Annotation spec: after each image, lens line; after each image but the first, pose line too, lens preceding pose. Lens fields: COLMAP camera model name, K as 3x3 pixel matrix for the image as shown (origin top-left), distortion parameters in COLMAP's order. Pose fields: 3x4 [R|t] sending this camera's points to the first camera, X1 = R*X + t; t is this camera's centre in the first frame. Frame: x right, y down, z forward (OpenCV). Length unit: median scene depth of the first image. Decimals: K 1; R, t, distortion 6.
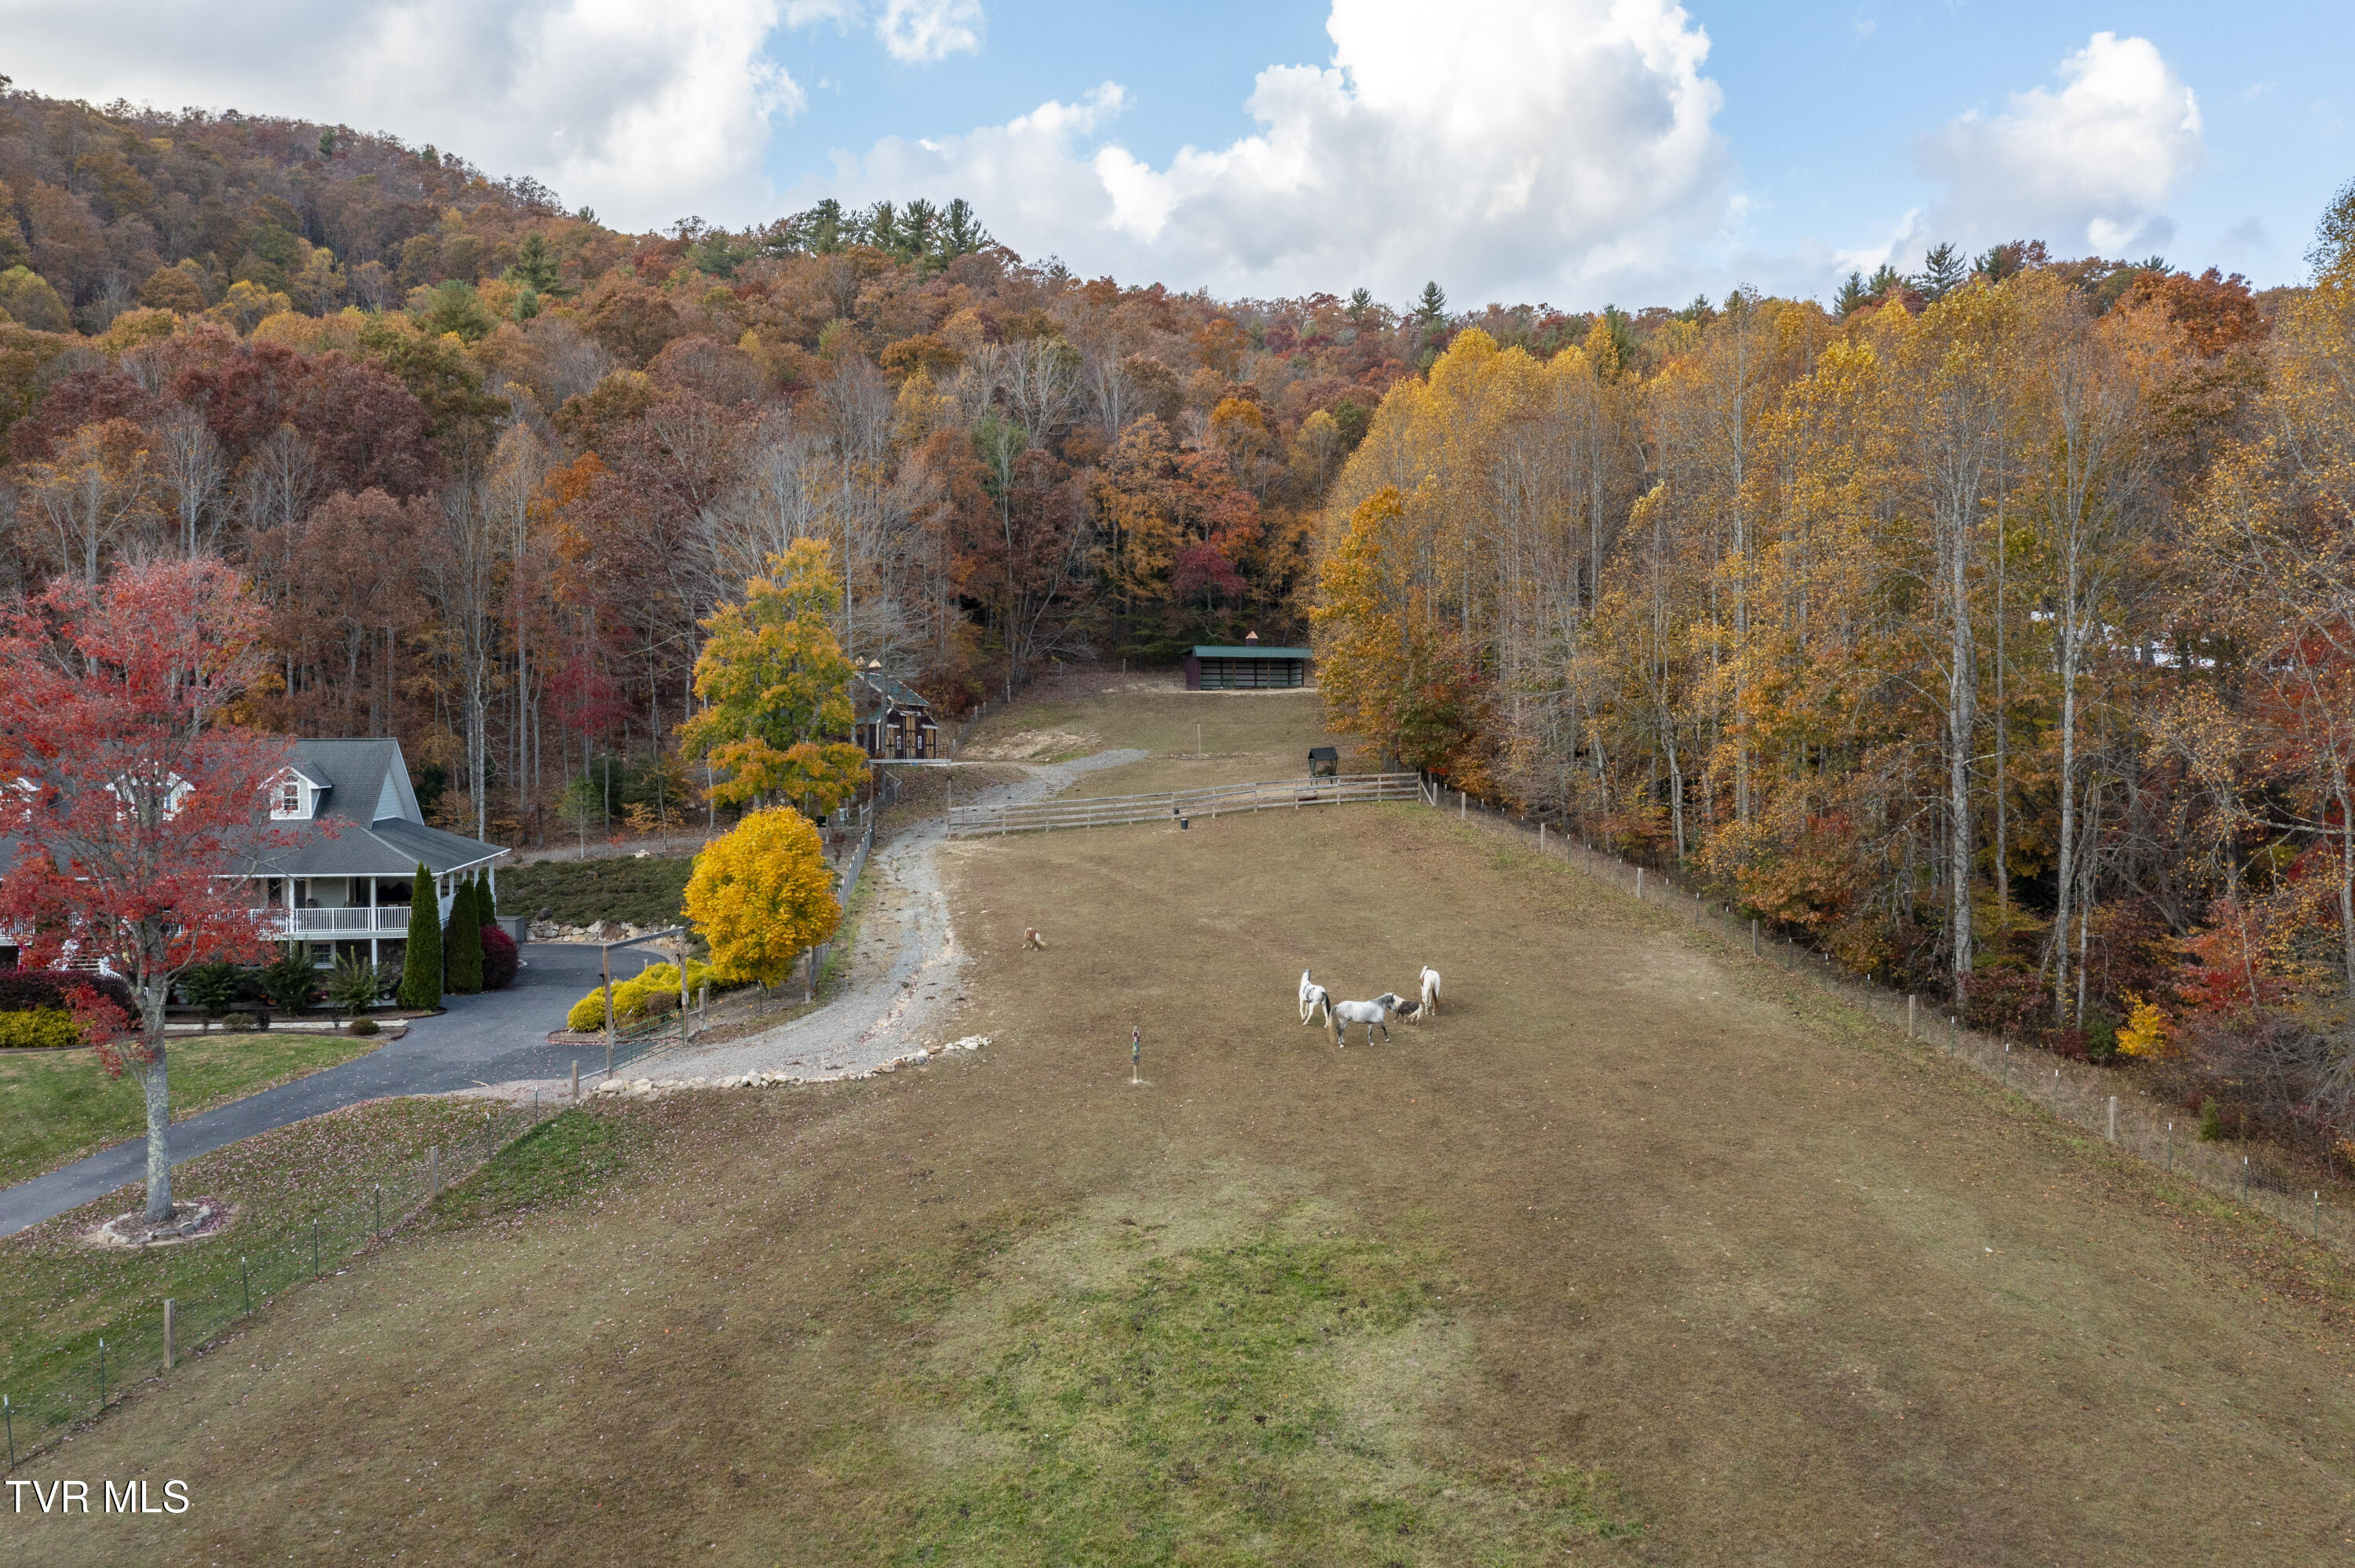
lens RADIAL K [[1849.3, 0, 1112.5], [0, 1849.3, 738.7], [0, 0, 1]] dist [-0.007201, -0.012487]
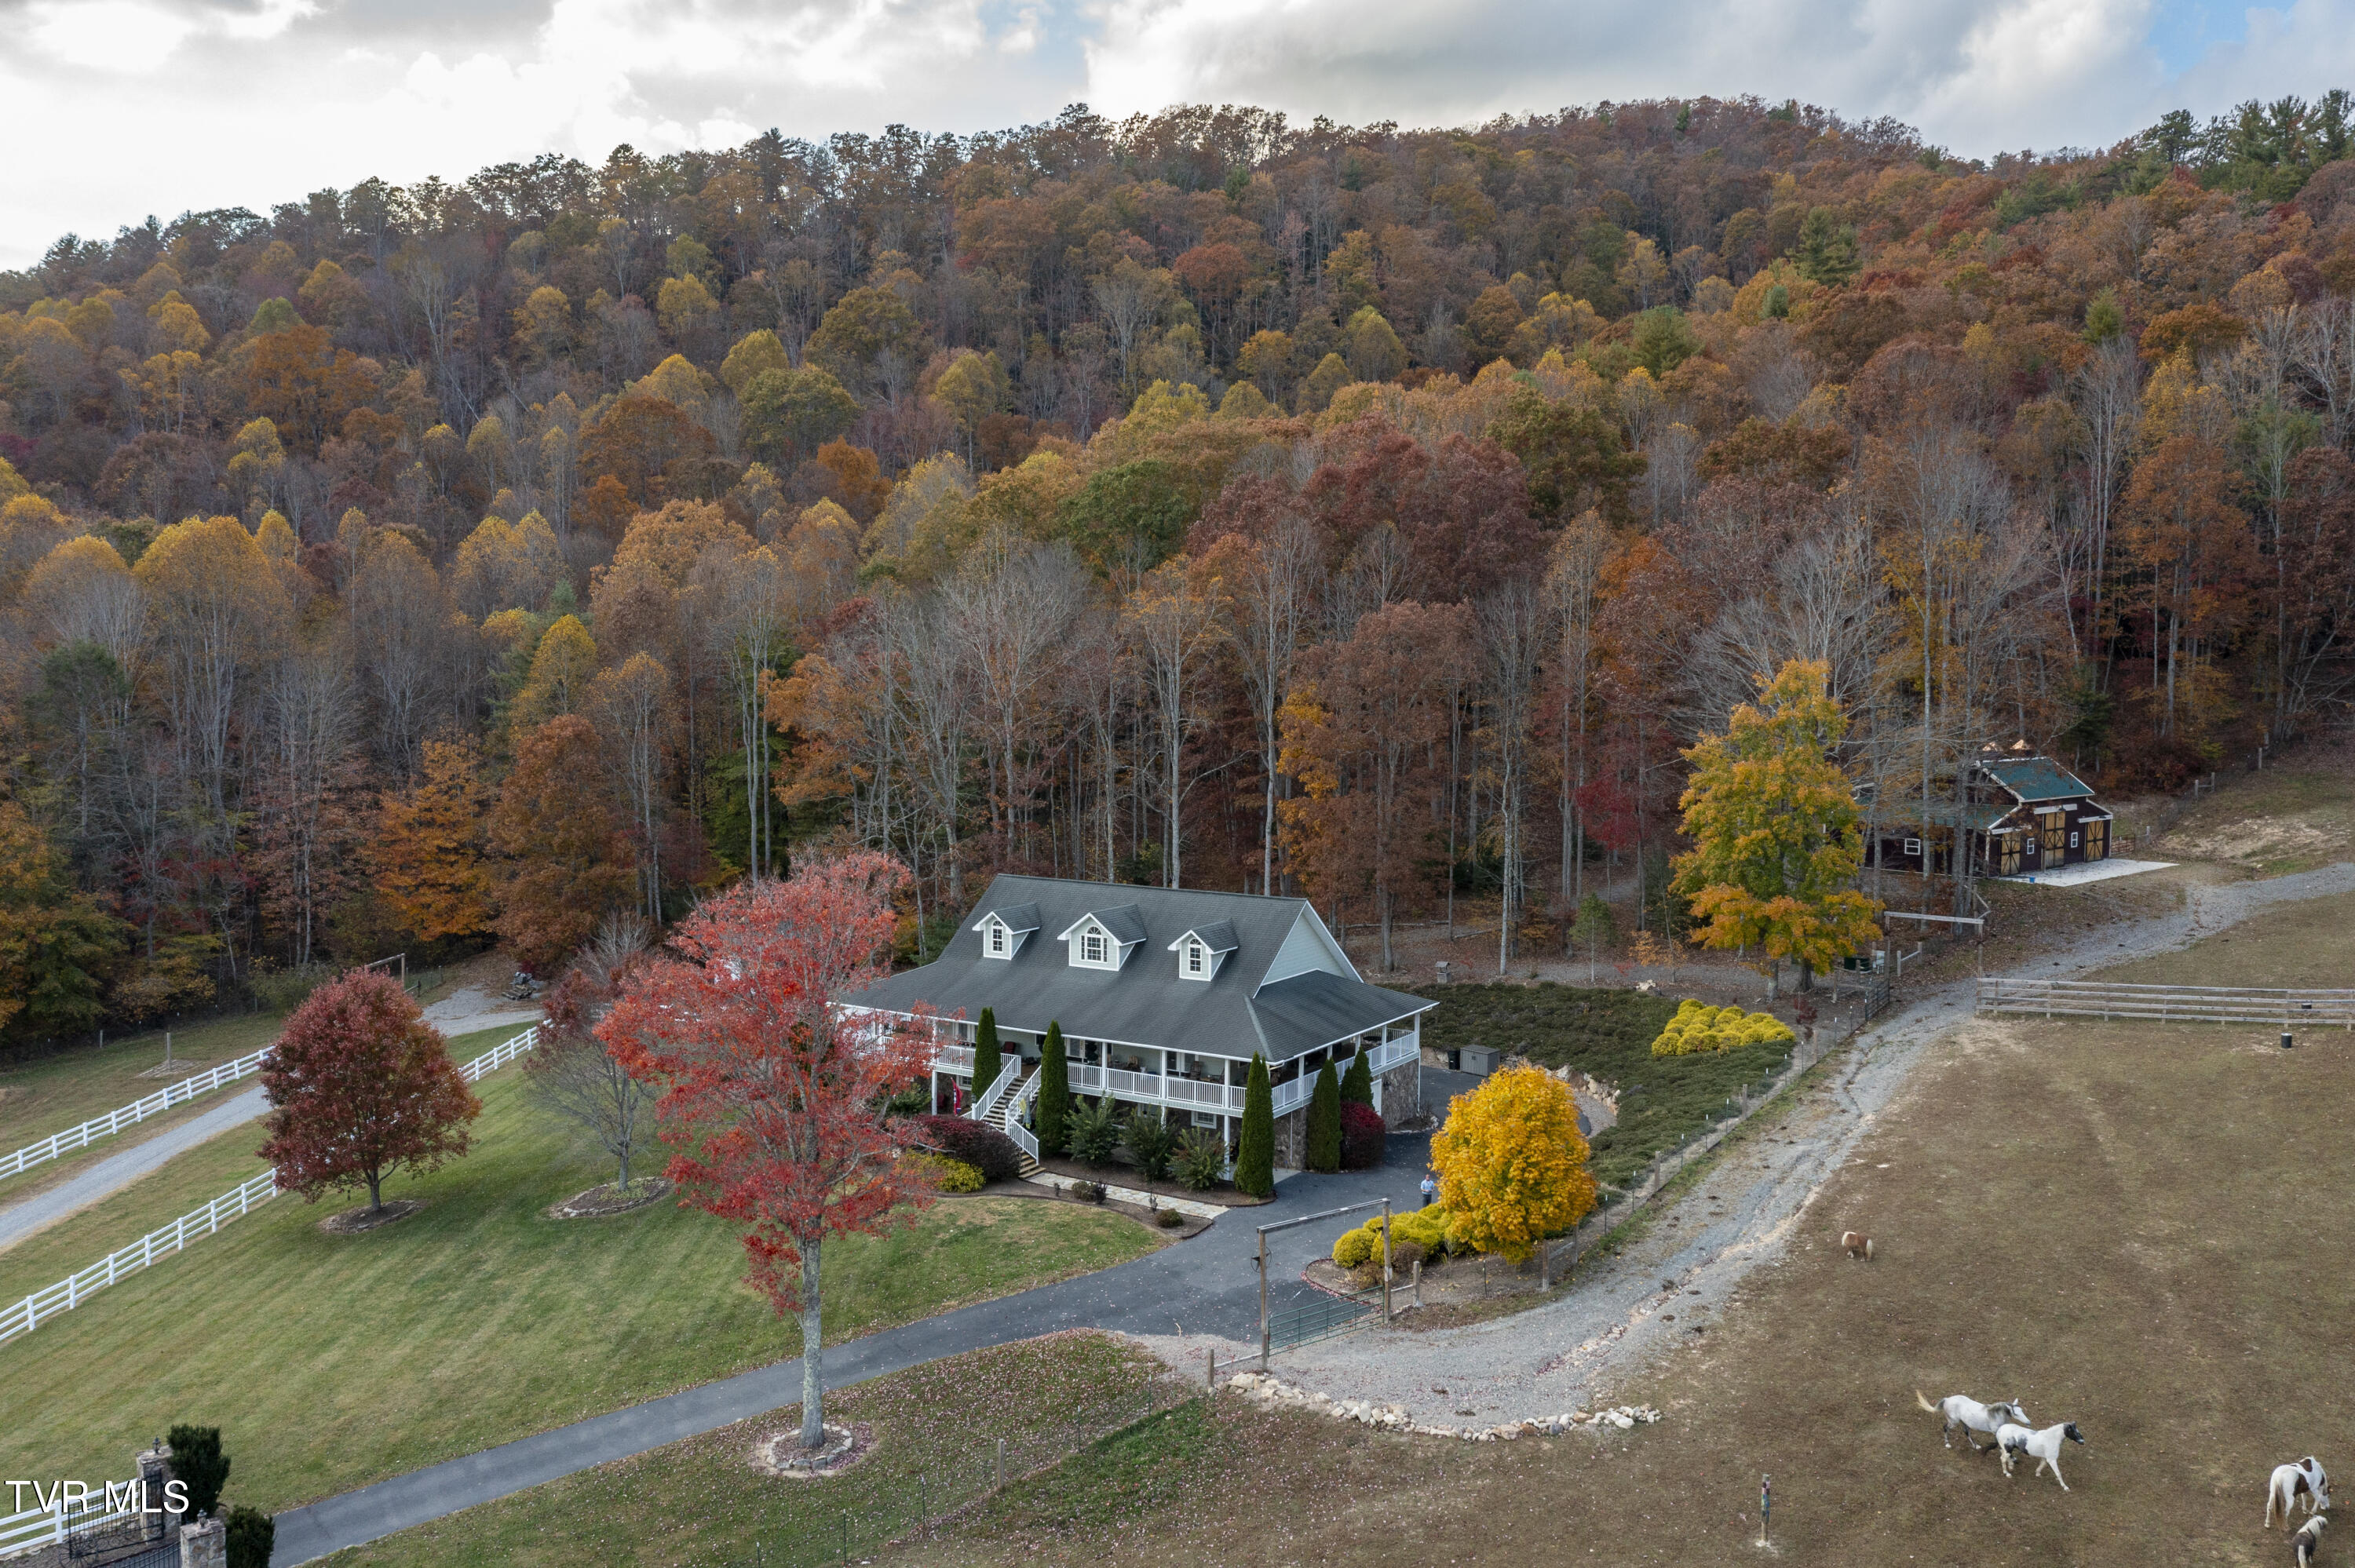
lens RADIAL K [[1849.3, 0, 1170.9], [0, 1849.3, 781.2], [0, 0, 1]] dist [-0.007201, -0.012487]
pose [[0.762366, 0.045931, -0.645514, 0.093828], [-0.008005, 0.998071, 0.061562, -0.055920], [0.647096, -0.041766, 0.761264, 0.074629]]
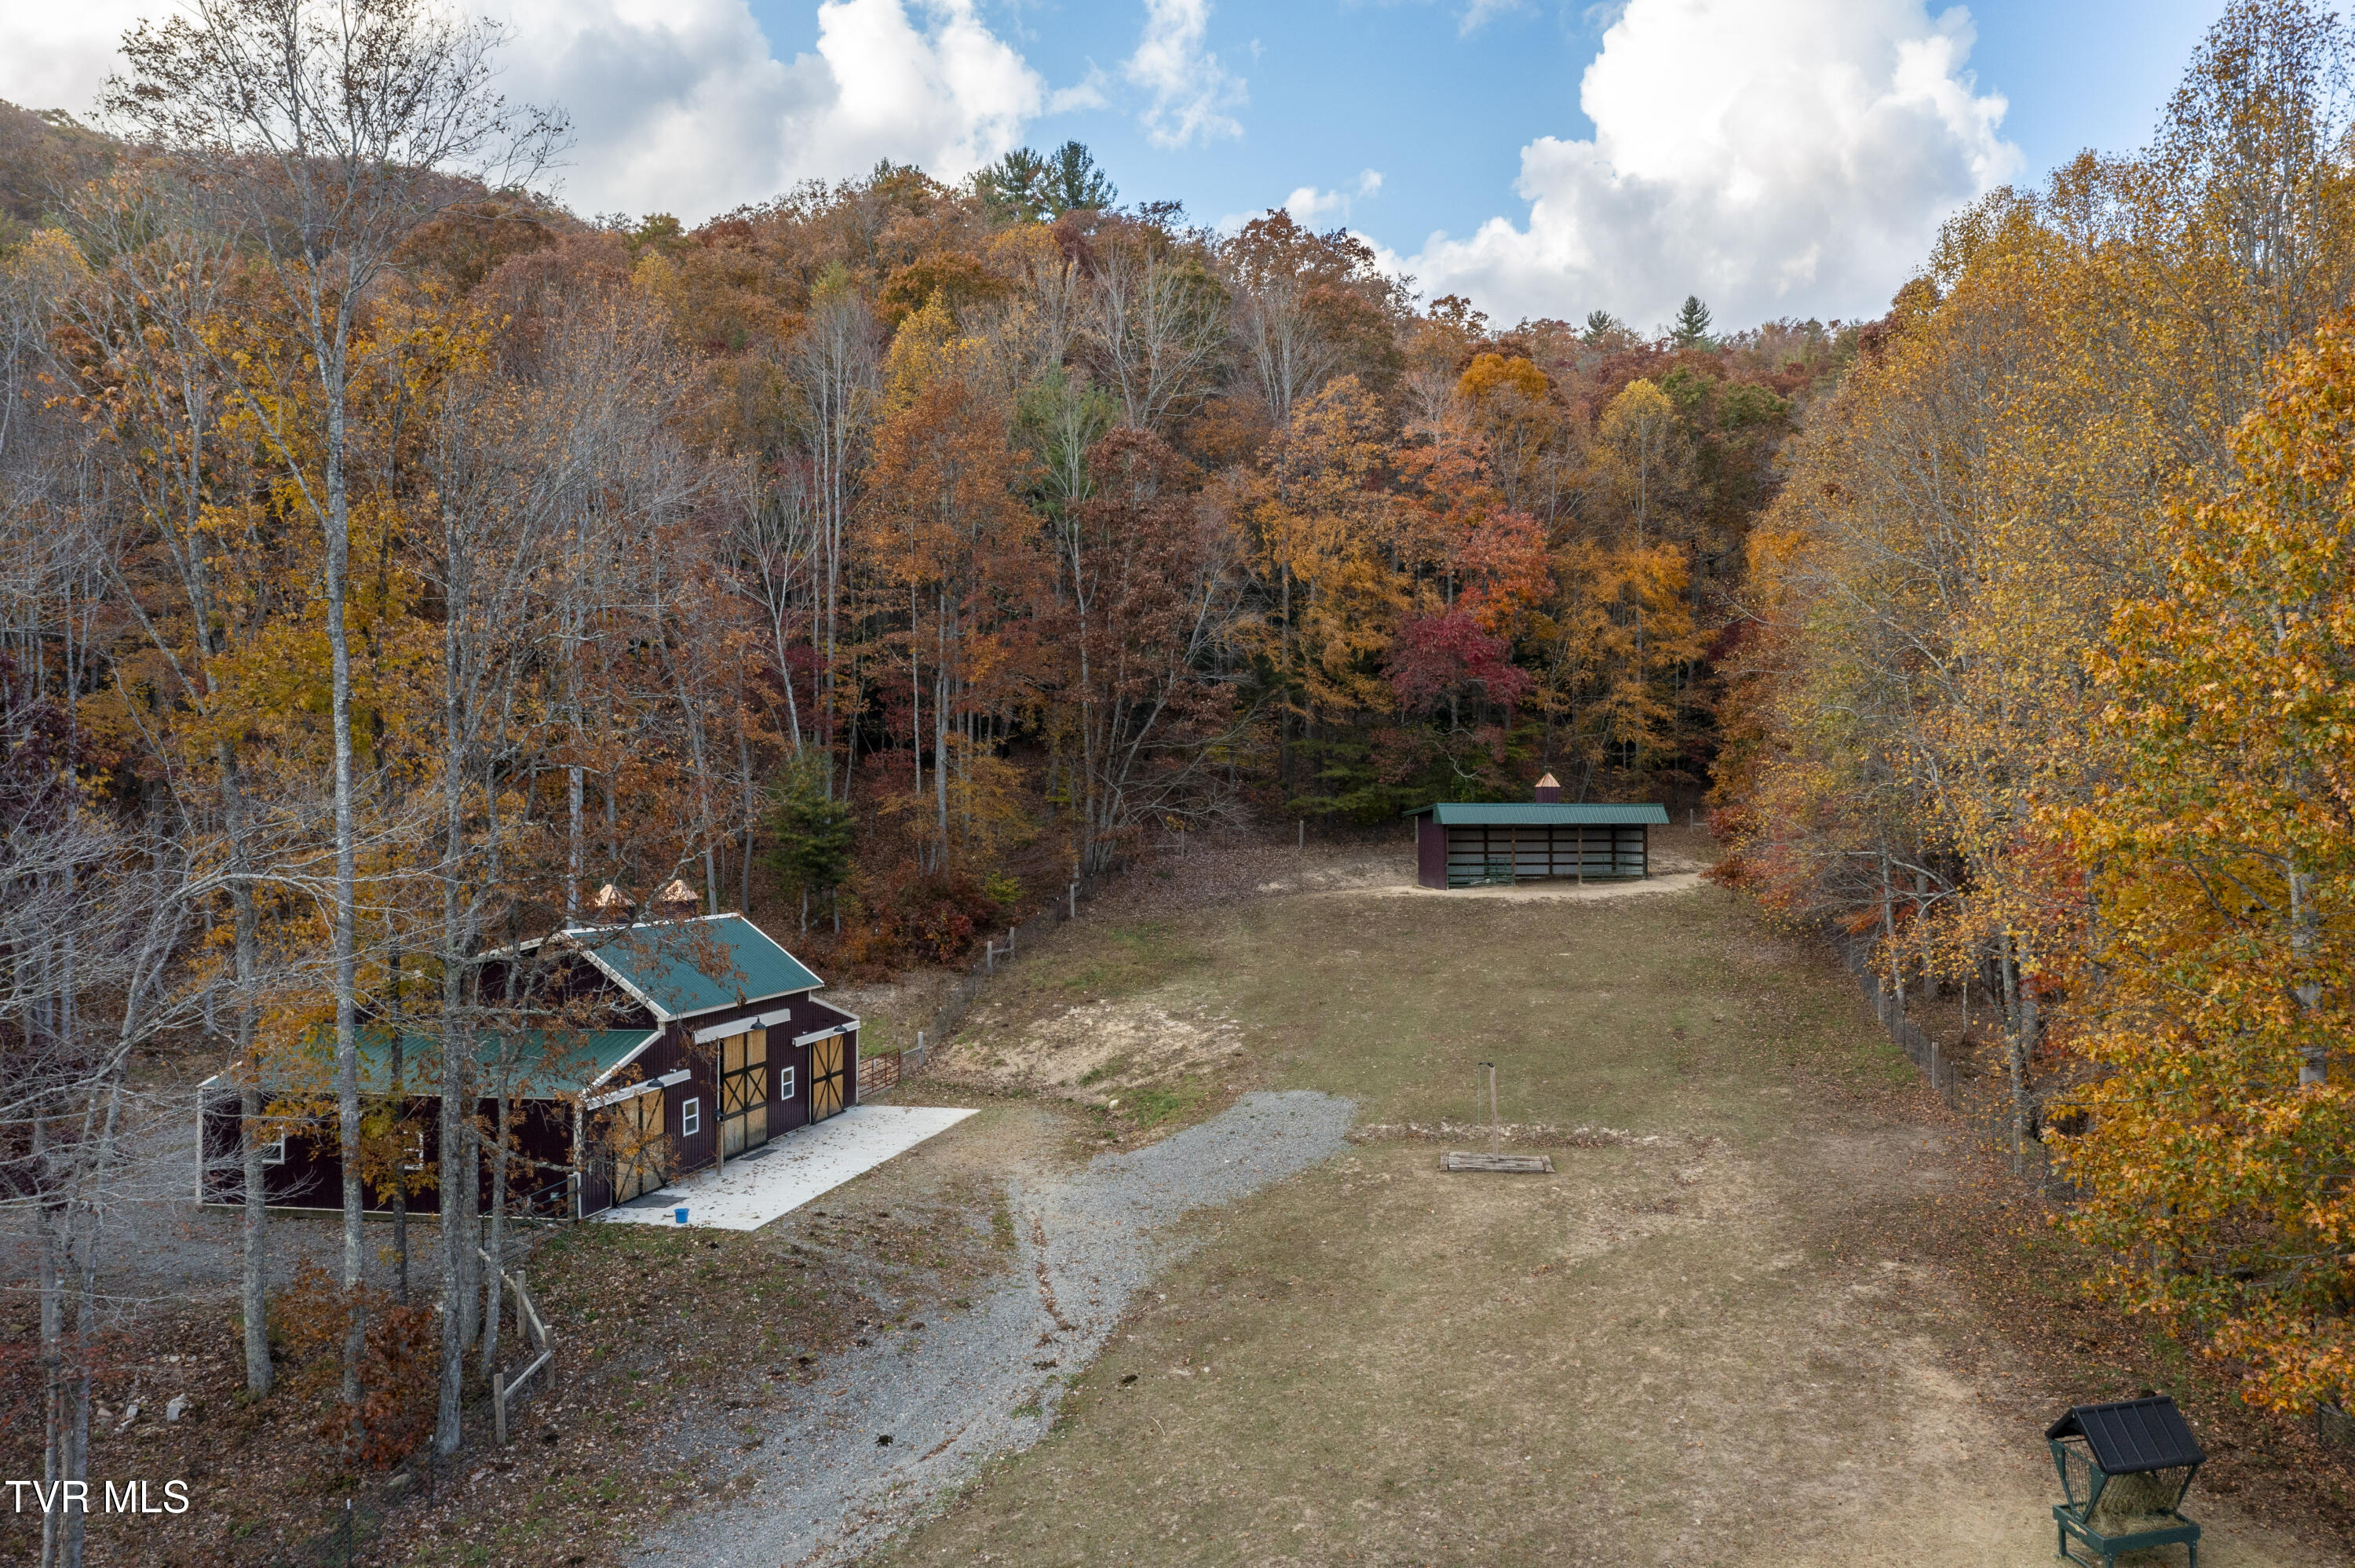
lens RADIAL K [[1849.3, 0, 1177.9], [0, 1849.3, 794.5], [0, 0, 1]] dist [-0.007201, -0.012487]
pose [[0.997816, -0.002268, -0.066015, 0.006054], [0.001061, 0.999832, -0.018317, -0.041189], [0.066045, 0.018207, 0.997650, 0.459425]]
